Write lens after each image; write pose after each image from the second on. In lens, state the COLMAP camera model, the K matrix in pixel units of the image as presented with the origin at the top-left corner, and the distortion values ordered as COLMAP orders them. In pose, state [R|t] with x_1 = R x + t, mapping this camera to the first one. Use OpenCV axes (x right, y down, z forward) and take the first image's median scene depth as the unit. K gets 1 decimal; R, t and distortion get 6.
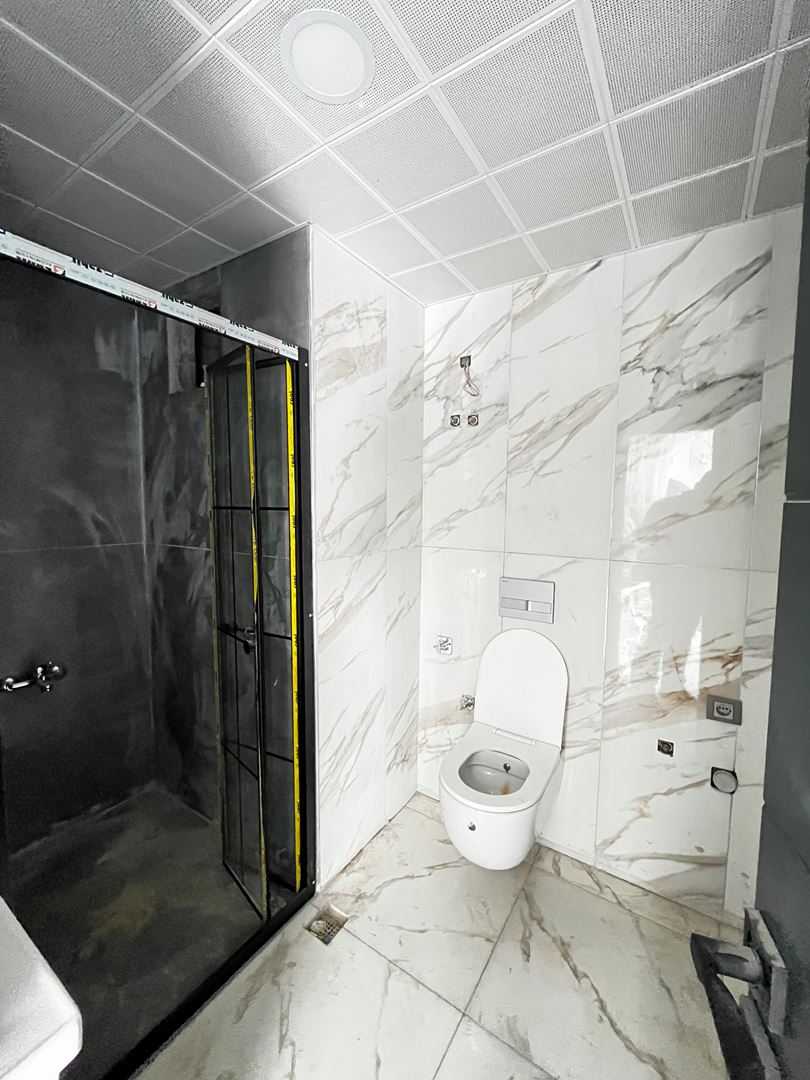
lens RADIAL K [[437.3, 0, 408.4], [0, 437.3, 537.5], [0, 0, 1]] dist [-0.000981, -0.000181]
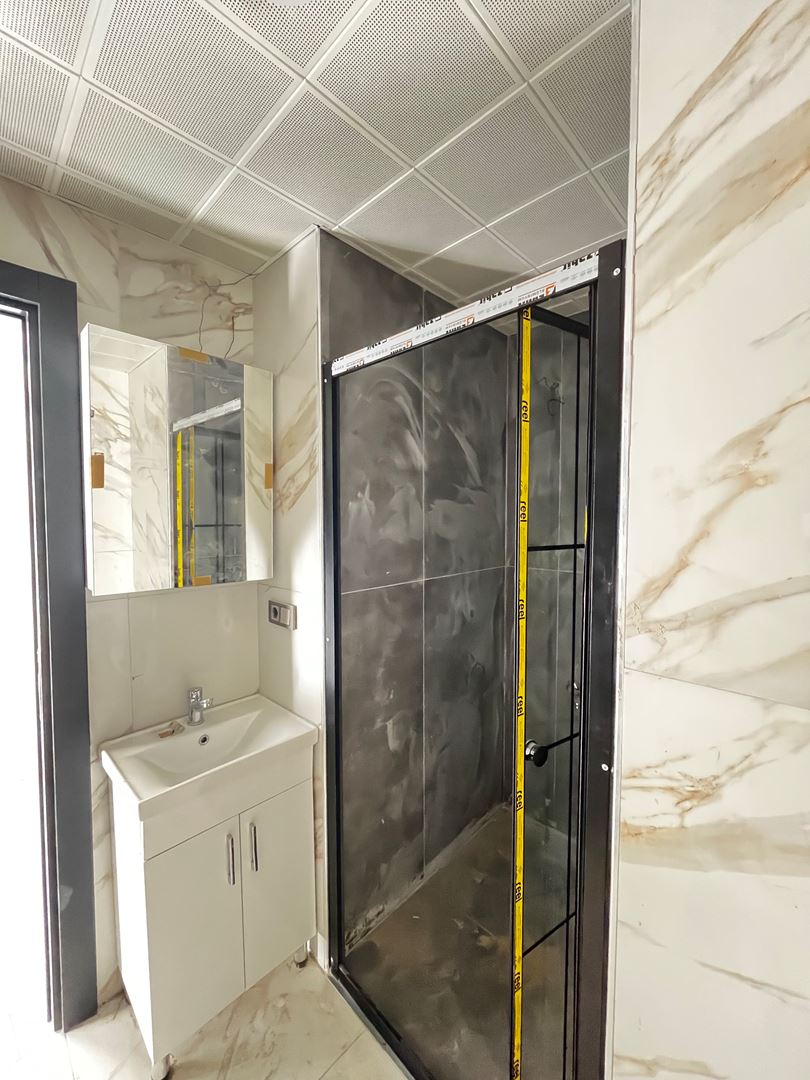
lens RADIAL K [[437.3, 0, 408.4], [0, 437.3, 537.5], [0, 0, 1]] dist [-0.000981, -0.000181]
pose [[-0.190303, 0.040457, -0.980891, 0.262395], [-0.080010, 0.995188, 0.056569, -0.083501], [0.978460, 0.089246, -0.186150, 0.735326]]
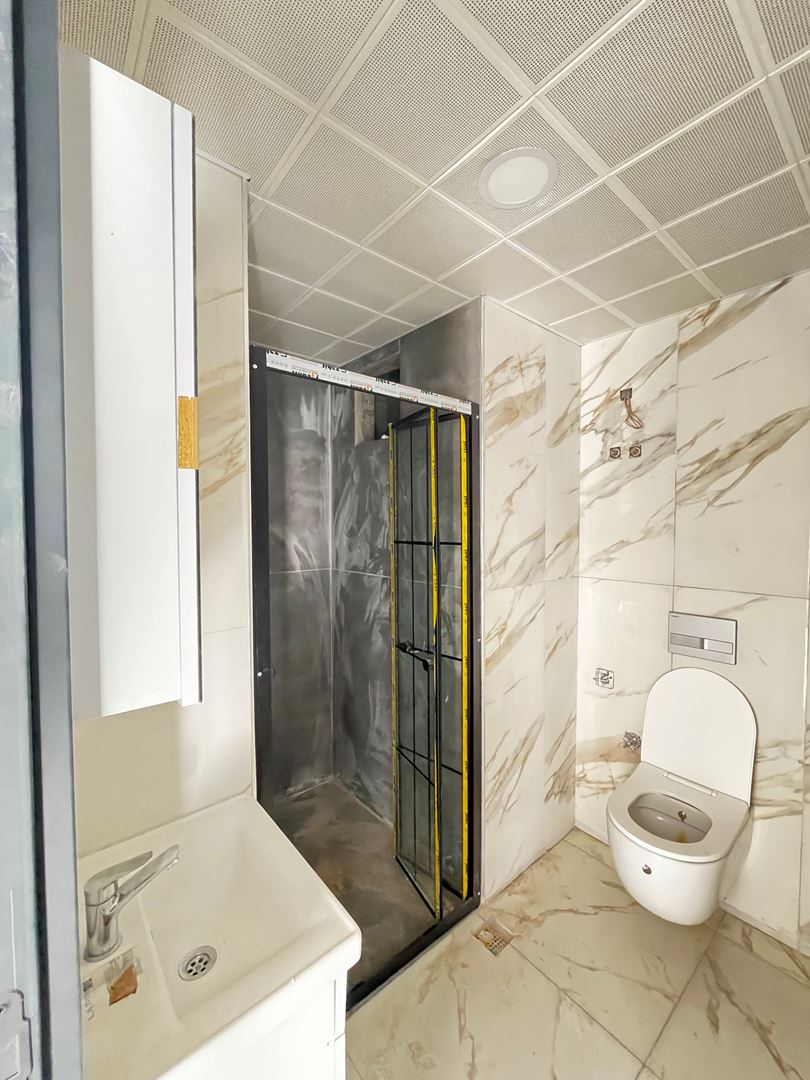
lens RADIAL K [[437.3, 0, 408.4], [0, 437.3, 537.5], [0, 0, 1]] dist [-0.000981, -0.000181]
pose [[0.957072, -0.004027, -0.289823, -0.064287], [-0.010353, 0.998791, -0.048065, -0.021860], [0.289666, 0.049002, 0.955873, -0.100121]]
